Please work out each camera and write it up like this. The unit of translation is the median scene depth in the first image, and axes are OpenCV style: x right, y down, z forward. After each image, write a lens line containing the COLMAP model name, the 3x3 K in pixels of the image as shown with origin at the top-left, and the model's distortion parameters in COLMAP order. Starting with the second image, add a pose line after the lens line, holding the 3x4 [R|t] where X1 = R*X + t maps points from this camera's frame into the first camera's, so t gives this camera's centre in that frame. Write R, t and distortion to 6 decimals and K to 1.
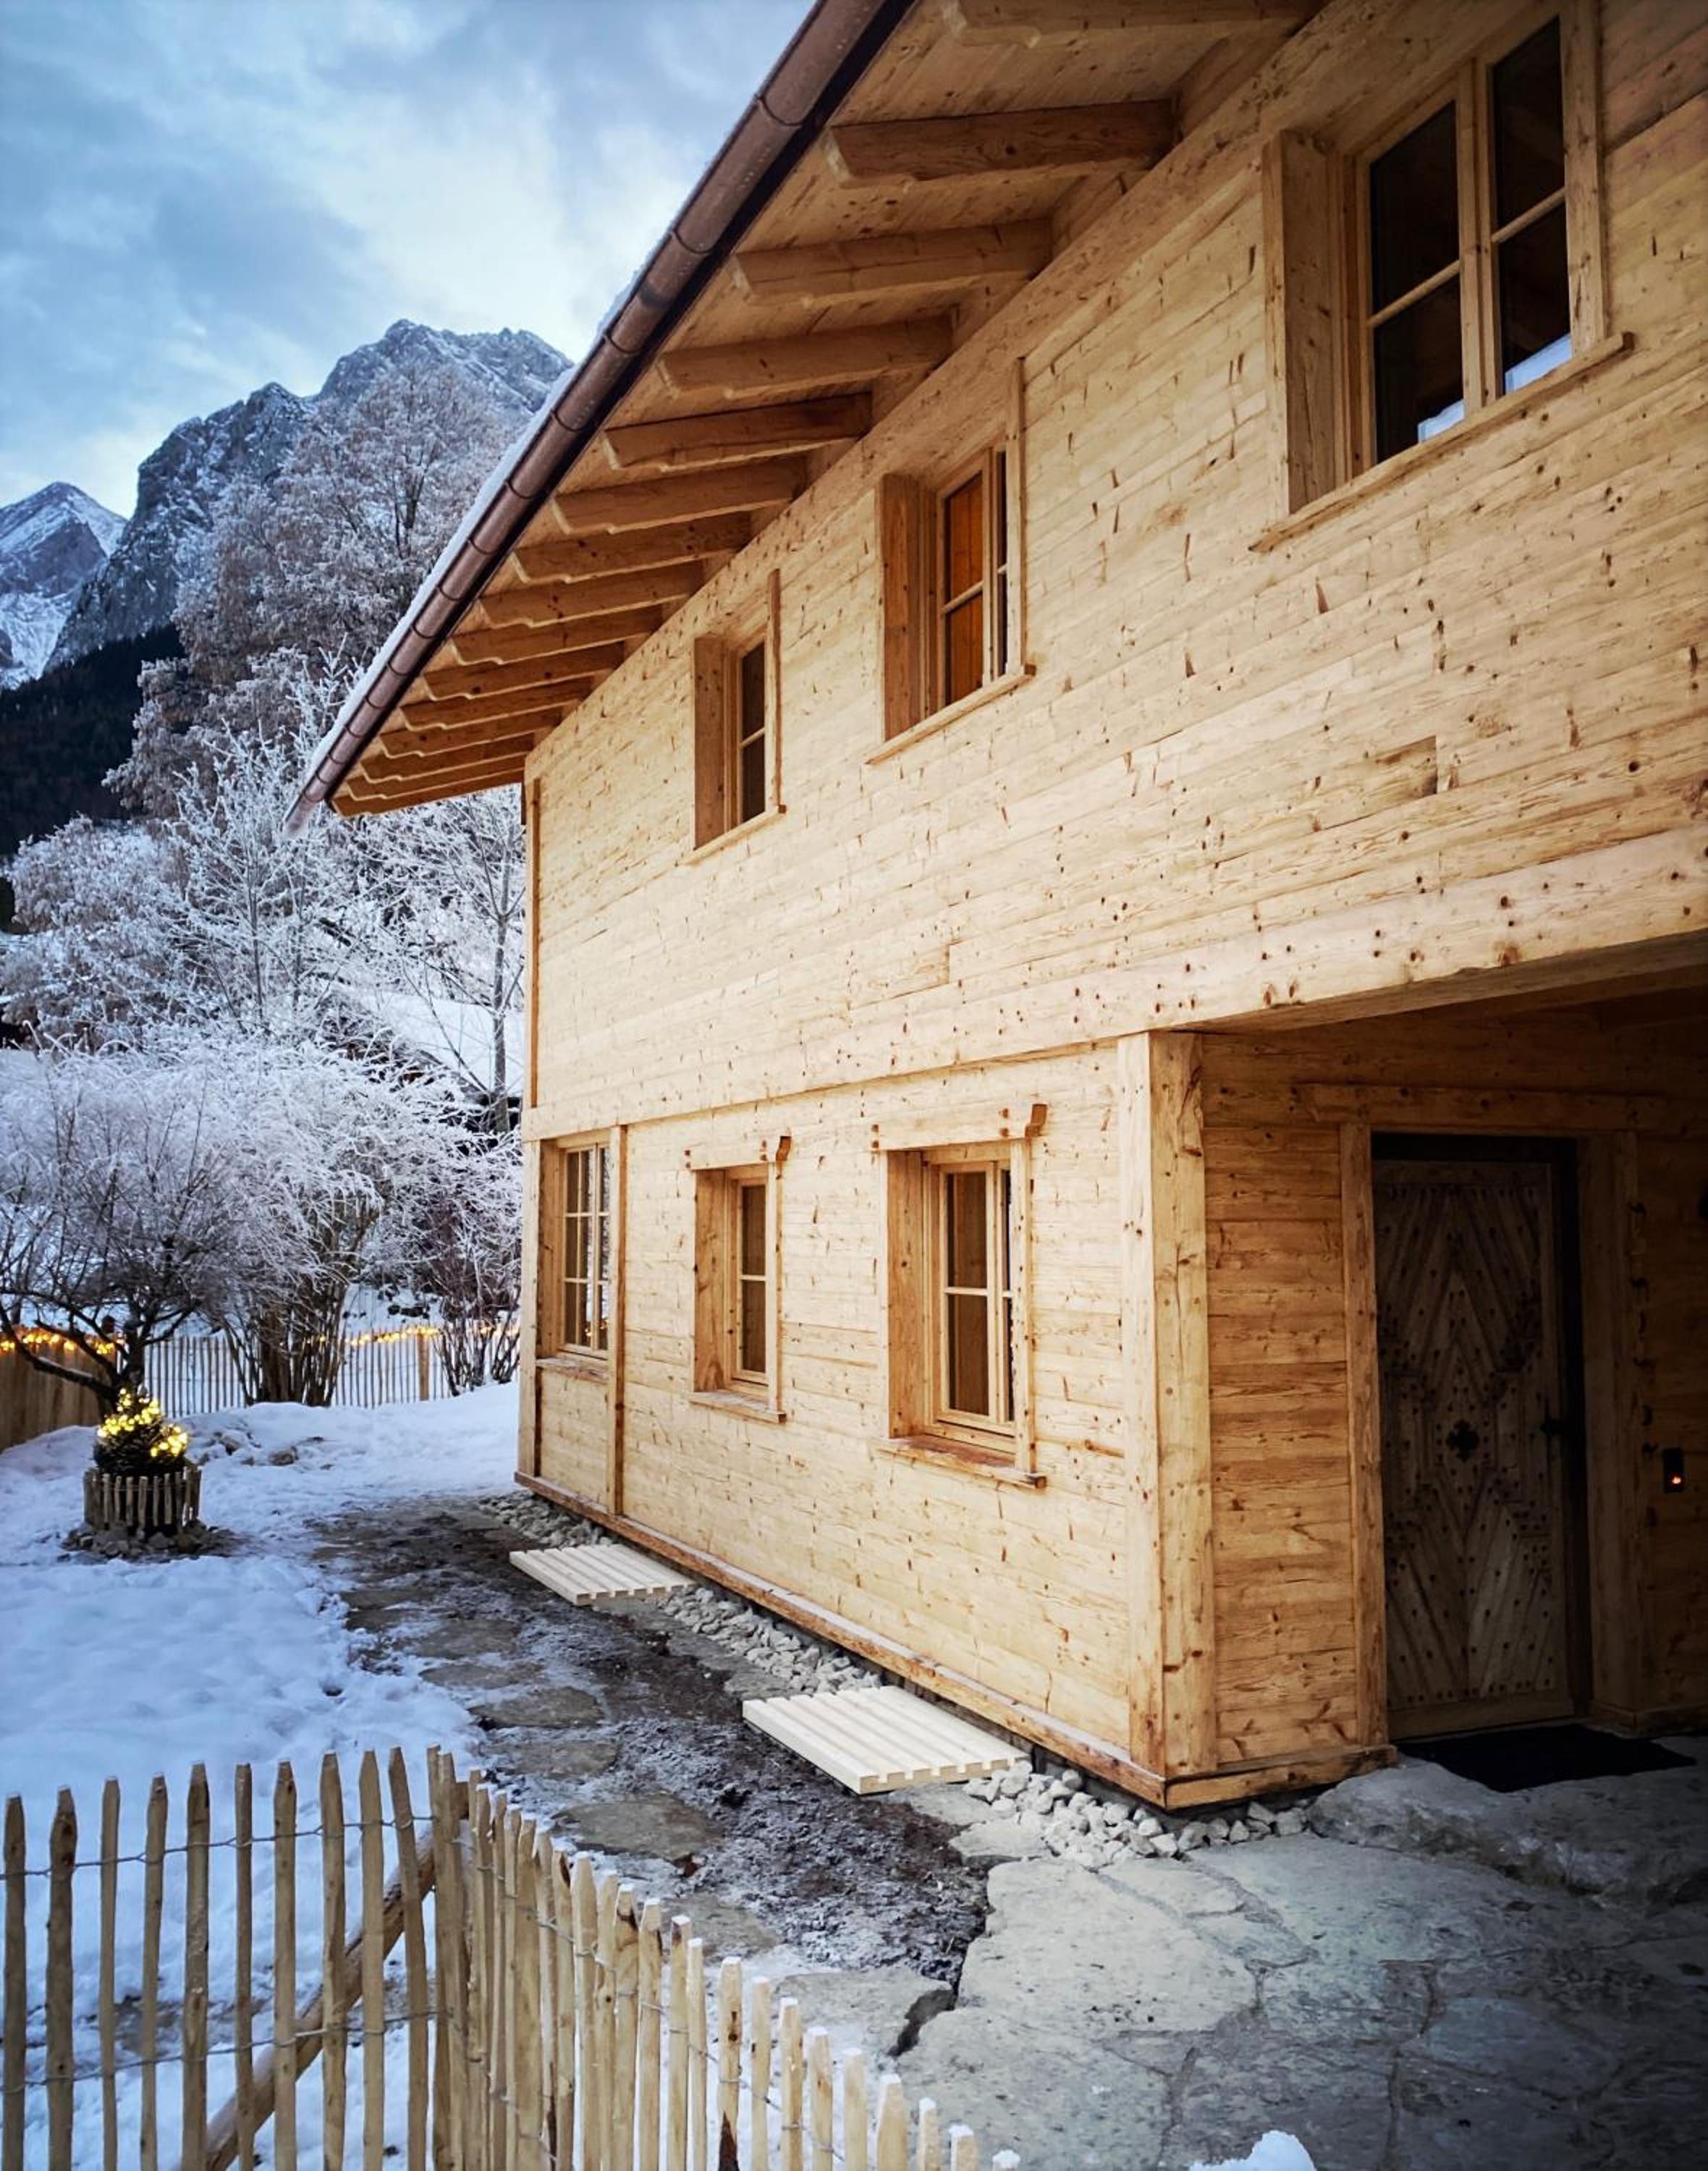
lens RADIAL K [[2007.7, 0, 854.0], [0, 2007.7, 1085.5], [0, 0, 1]] dist [0.012387, -0.019941]
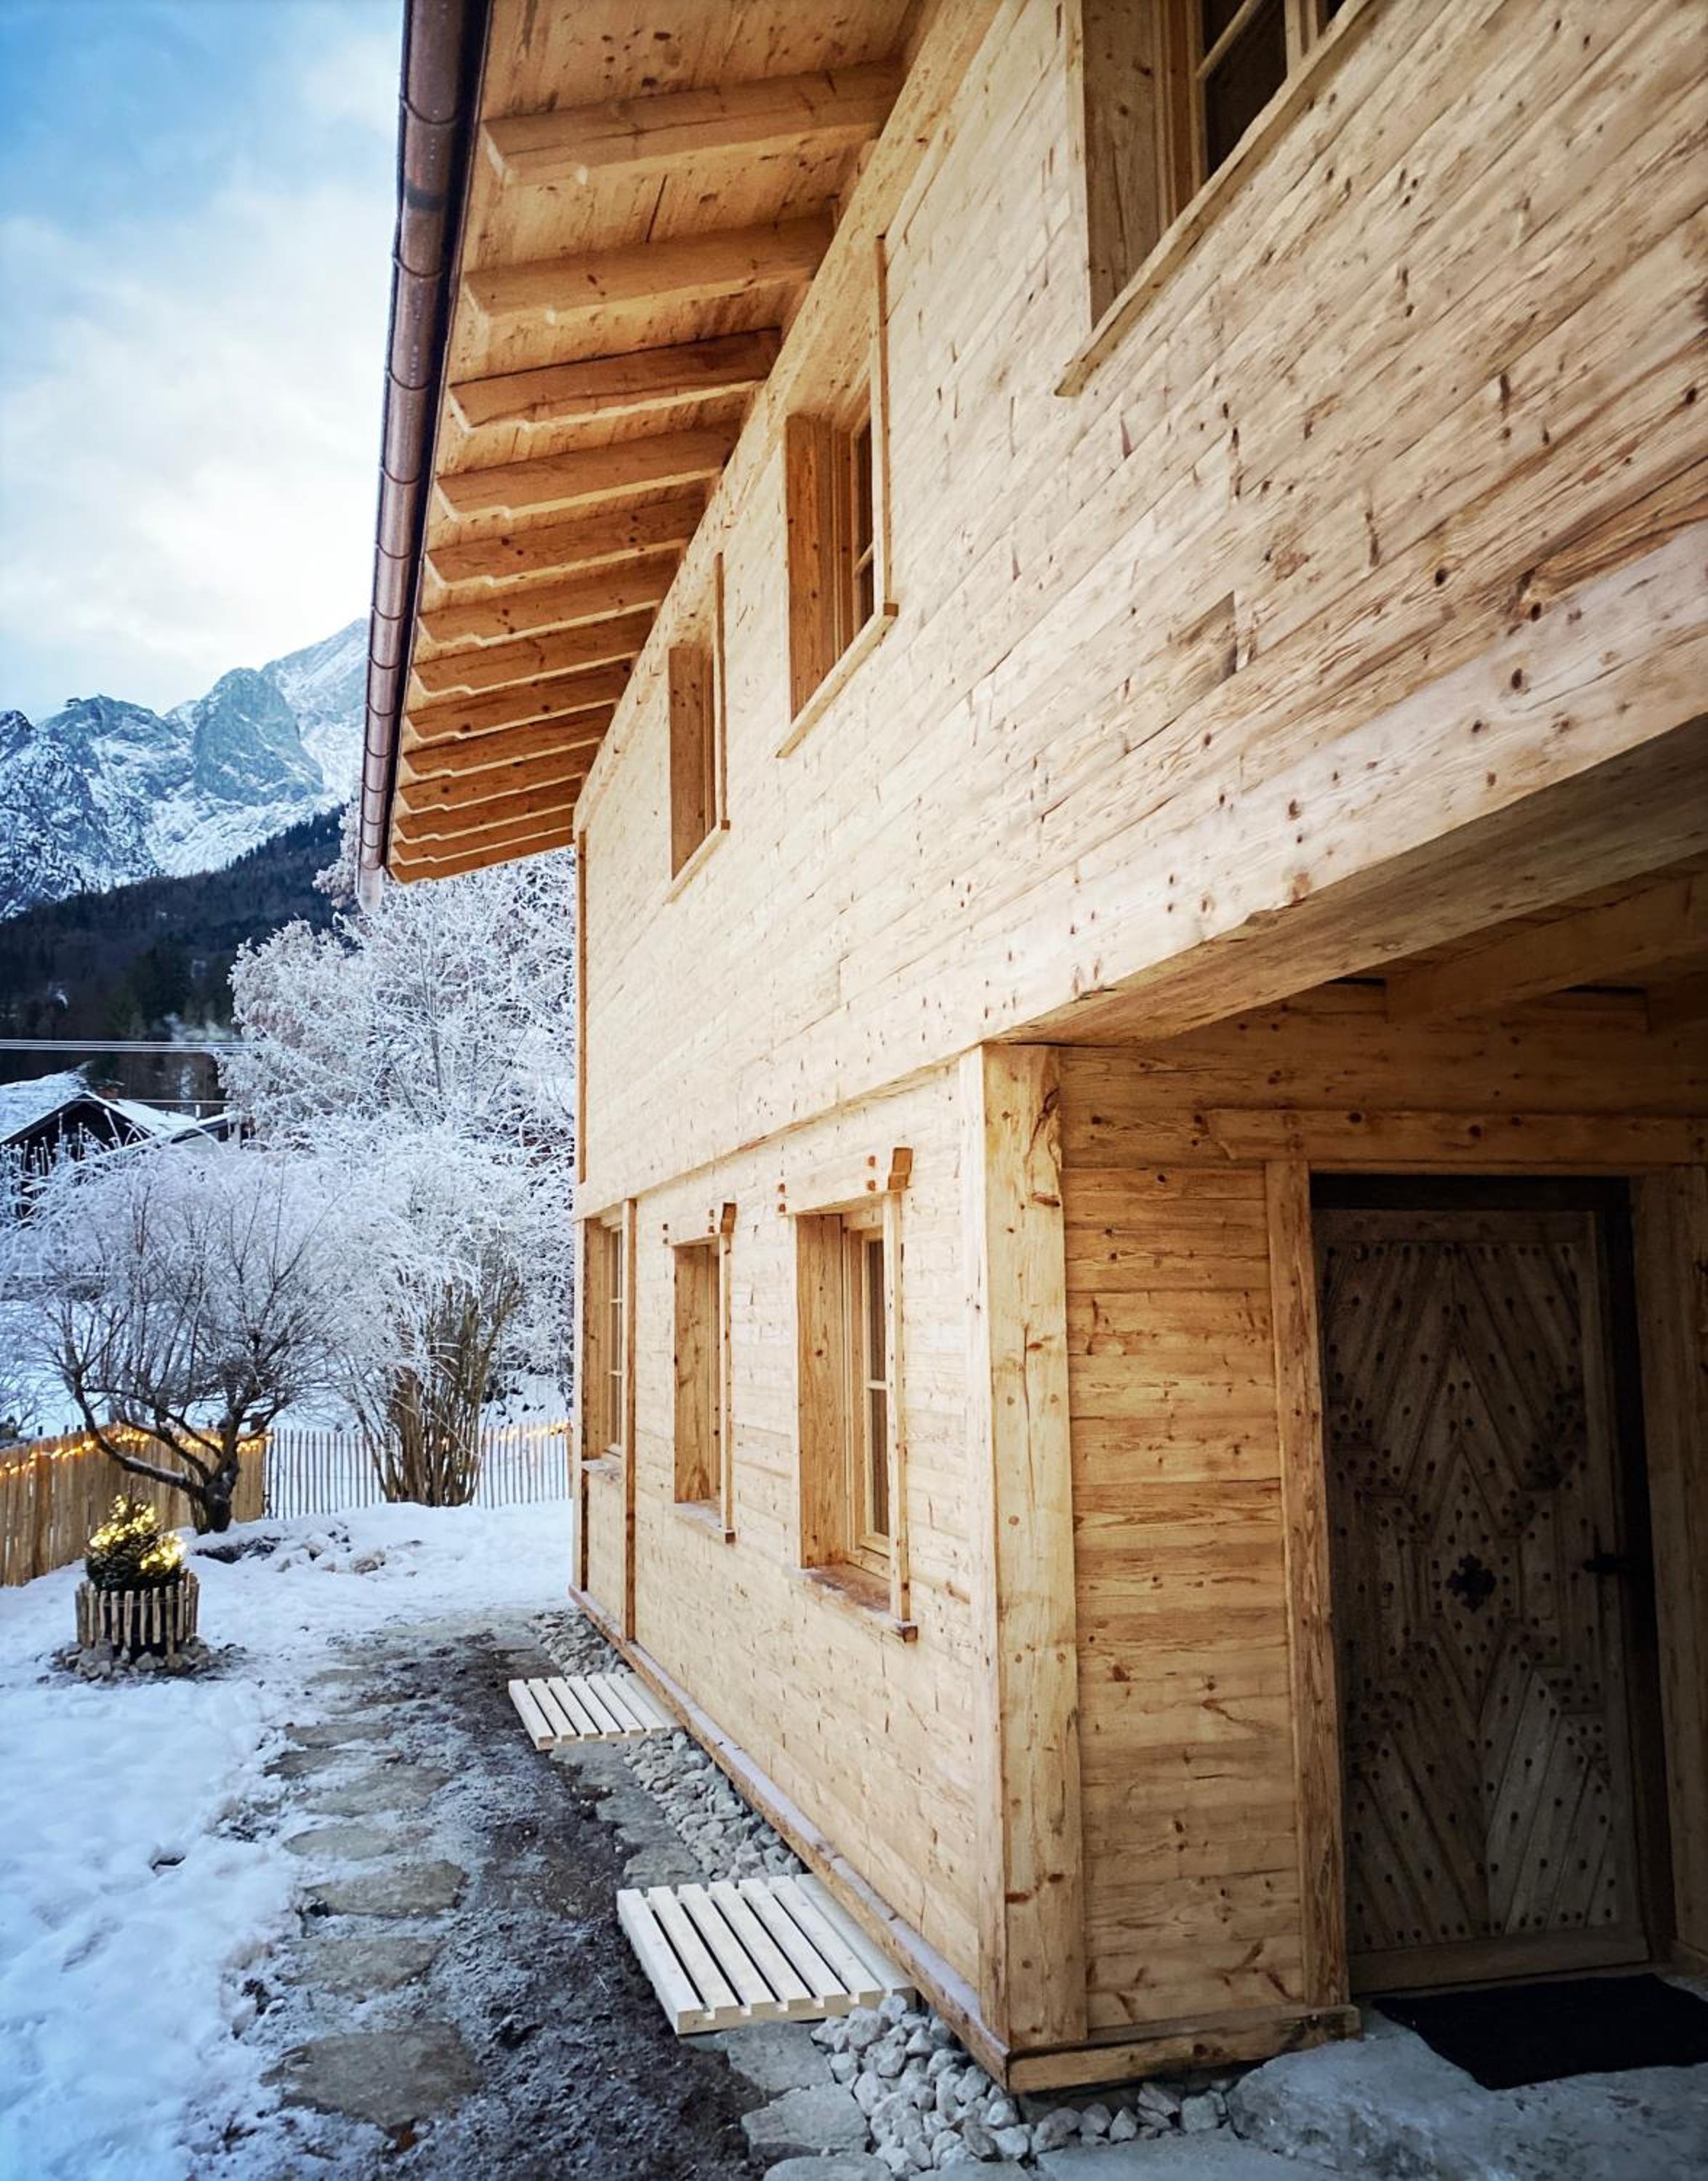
lens RADIAL K [[1948.9, 0, 888.2], [0, 1948.9, 1098.4], [0, 0, 1]] dist [0.009055, 0.003737]
pose [[0.987482, -0.029725, -0.154904, 0.215035], [0.023409, 0.998825, -0.042441, 0.022999], [0.155983, 0.038283, 0.987018, 0.251142]]
